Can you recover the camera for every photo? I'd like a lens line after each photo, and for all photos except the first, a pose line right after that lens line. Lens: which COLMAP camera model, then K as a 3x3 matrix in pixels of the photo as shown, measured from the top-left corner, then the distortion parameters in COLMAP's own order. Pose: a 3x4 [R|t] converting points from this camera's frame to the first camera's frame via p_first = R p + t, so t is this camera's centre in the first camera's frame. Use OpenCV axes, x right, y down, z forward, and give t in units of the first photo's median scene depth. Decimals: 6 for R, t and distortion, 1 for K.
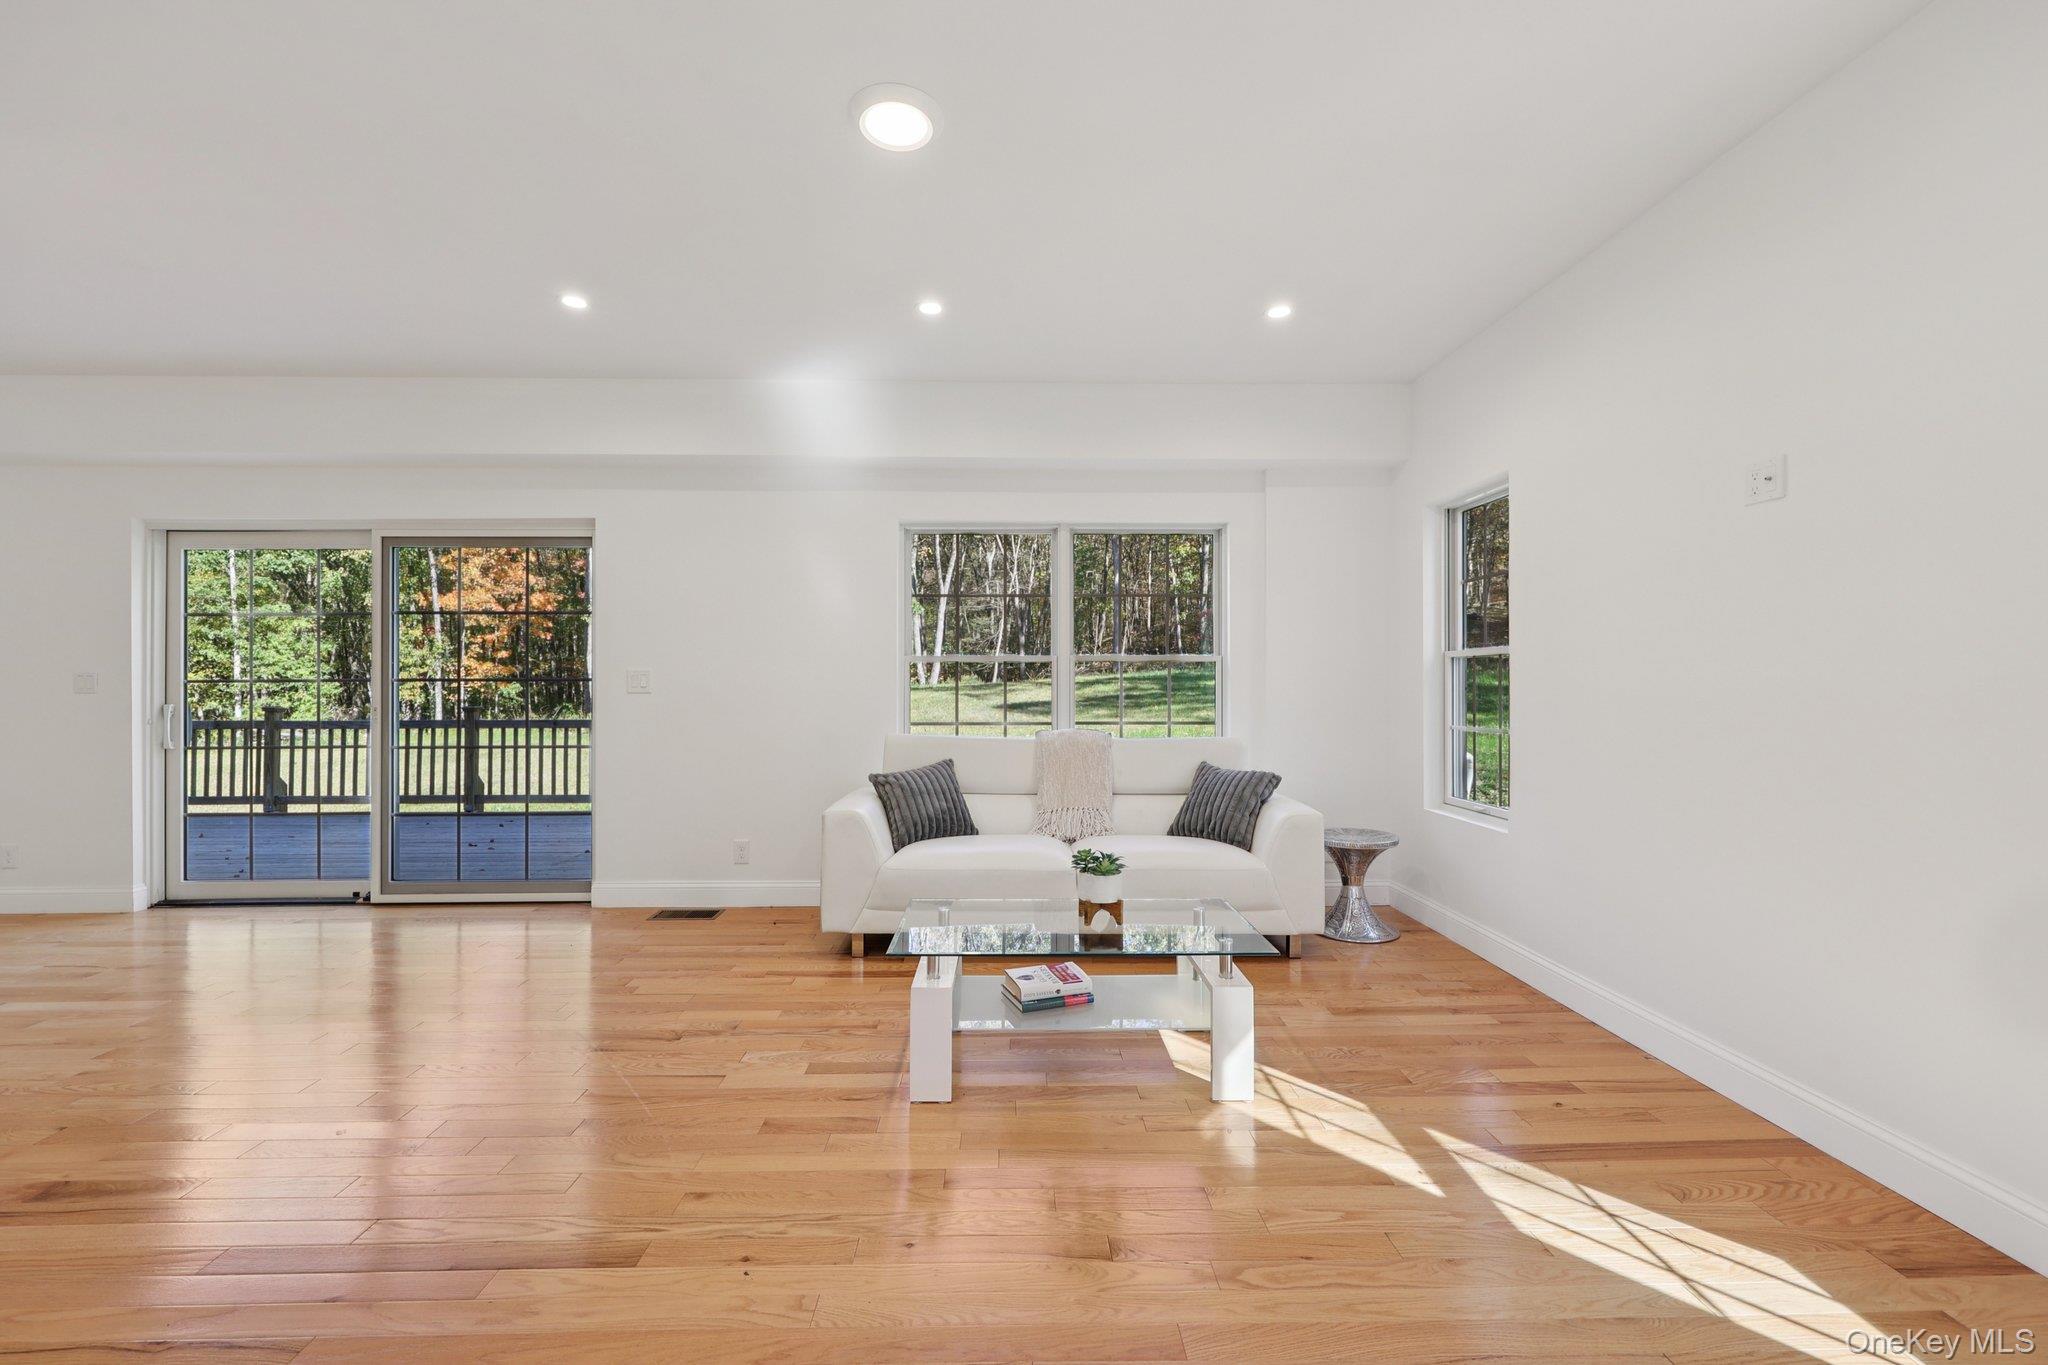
lens RADIAL K [[816.1, 0, 1025.1], [0, 816.1, 726.6], [0, 0, 1]] dist [-0.000359, -0.000141]
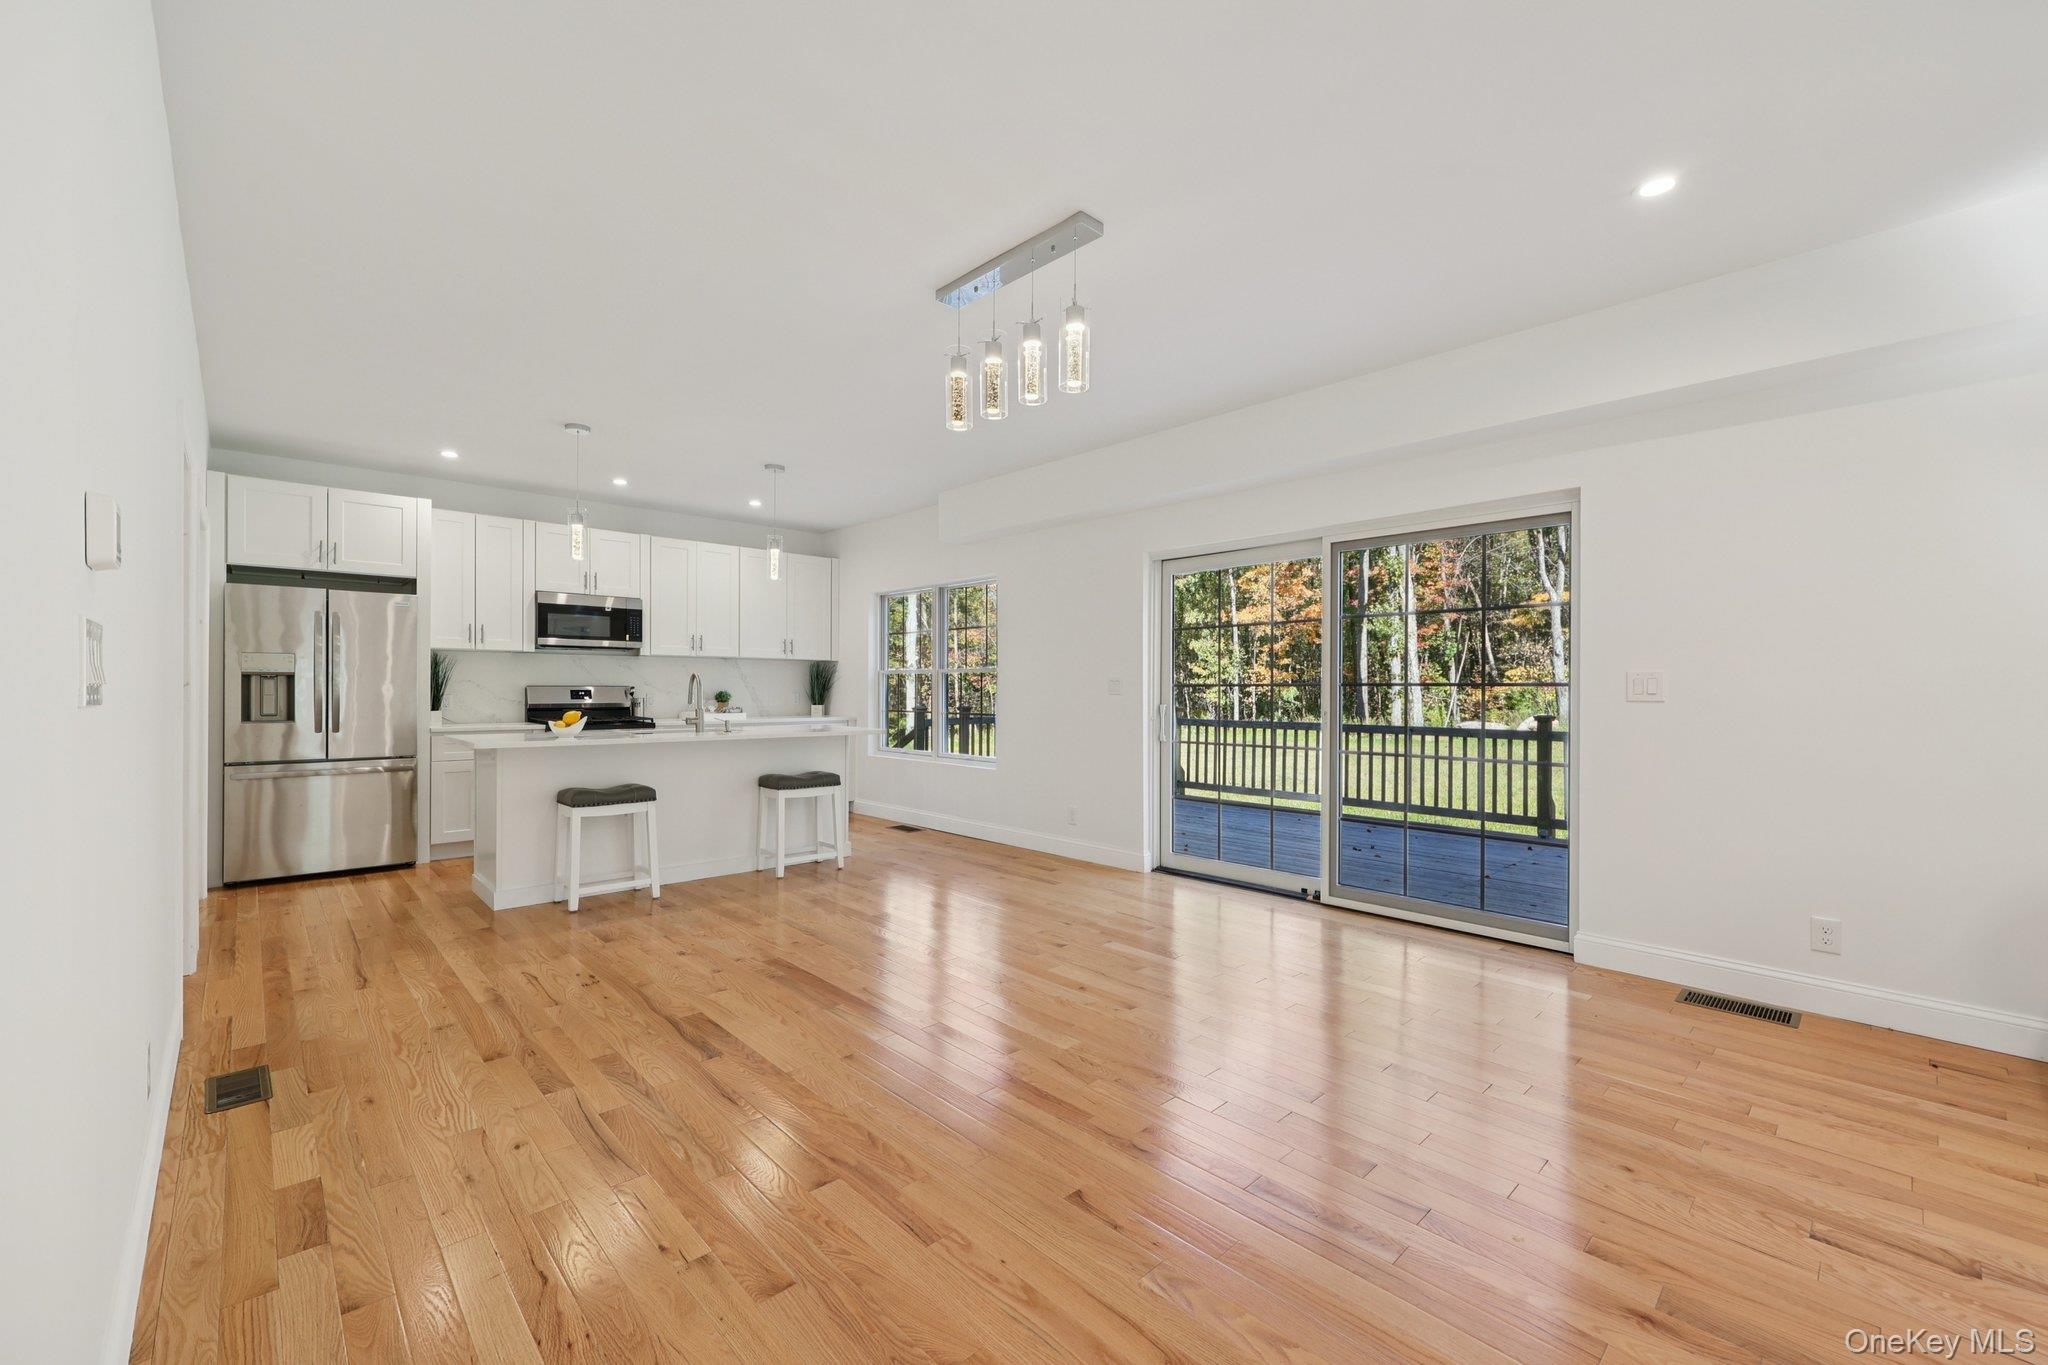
lens RADIAL K [[837.5, 0, 1030.2], [0, 837.5, 683.0], [0, 0, 1]] dist [0.000413, 0.000154]
pose [[0.663700, -0.000081, -0.747999, -0.258308], [-0.045229, 0.998166, -0.040240, 0.003872], [0.746630, 0.060538, 0.662479, 0.031290]]
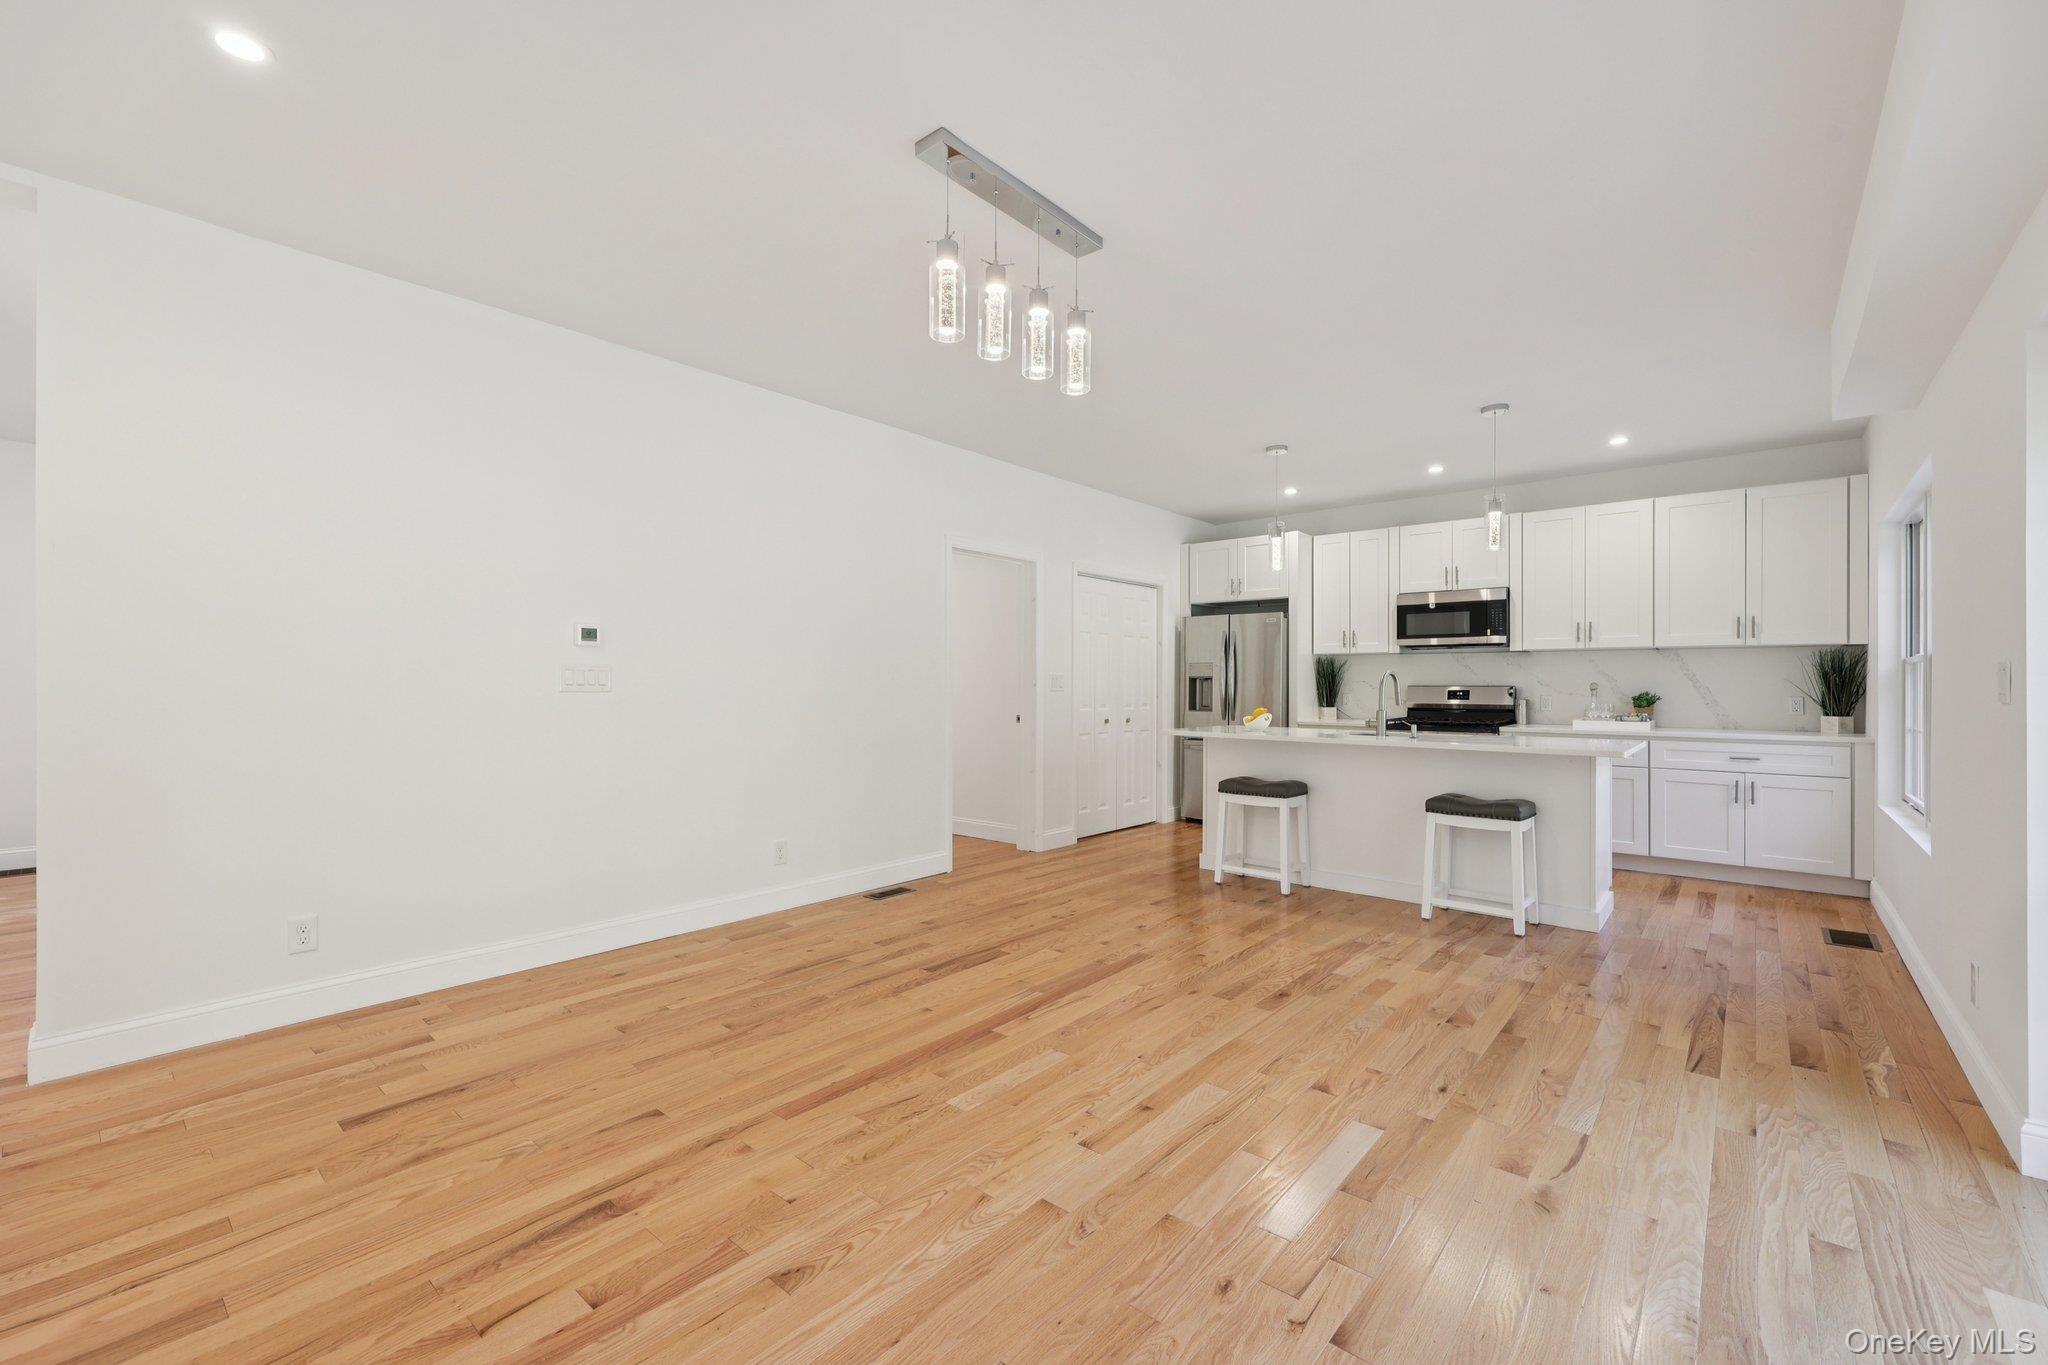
lens RADIAL K [[849.5, 0, 1024.0], [0, 849.5, 682.5], [0, 0, 1]] dist [0.001244, 0.000107]
pose [[-0.676690, -0.002618, -0.736263, -0.335399], [-0.042124, 0.998493, 0.035166, -0.039666], [0.735062, 0.054811, -0.675781, 0.843302]]
